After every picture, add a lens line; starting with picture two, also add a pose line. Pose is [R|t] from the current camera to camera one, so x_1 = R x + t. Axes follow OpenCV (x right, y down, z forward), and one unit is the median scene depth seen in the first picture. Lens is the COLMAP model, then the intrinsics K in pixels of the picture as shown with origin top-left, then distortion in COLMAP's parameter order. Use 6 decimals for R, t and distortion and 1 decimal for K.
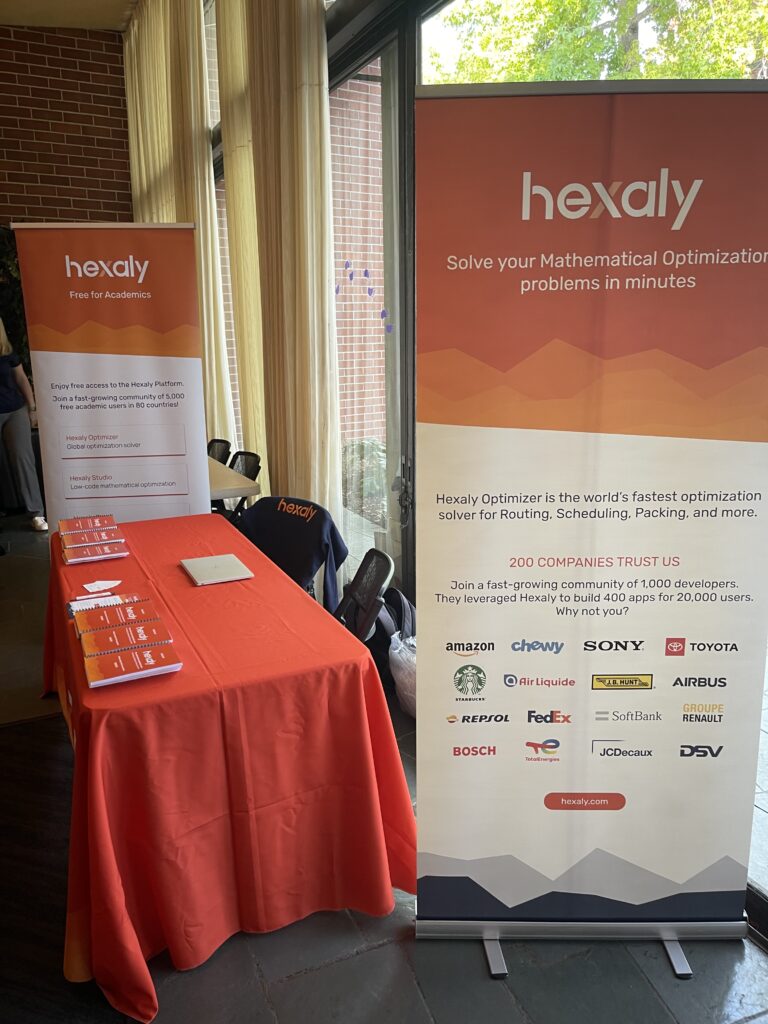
lens RADIAL K [[753.7, 0, 383.6], [0, 753.7, 510.4], [0, 0, 1]] dist [0.002736, 0.001726]
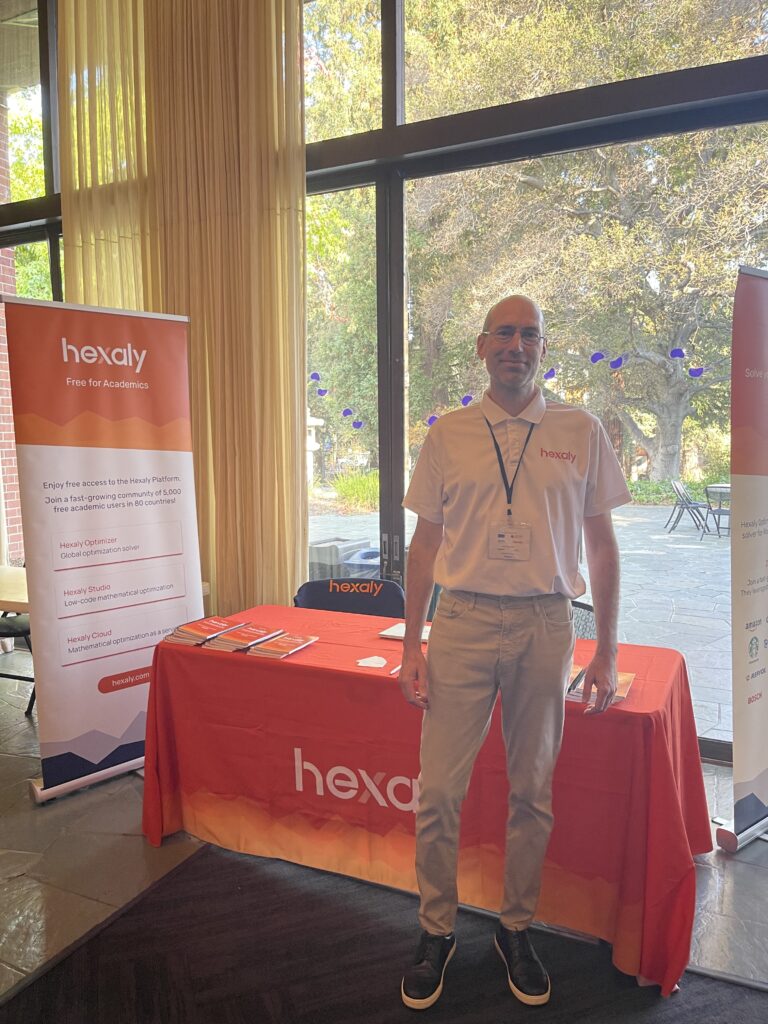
lens RADIAL K [[753.7, 0, 383.9], [0, 753.7, 513.8], [0, 0, 1]] dist [0.002736, 0.001726]
pose [[0.778768, -0.059883, 0.624447, -0.668996], [0.147306, 0.985056, -0.089246, -0.002563], [-0.609771, 0.161487, 0.775952, 0.119839]]
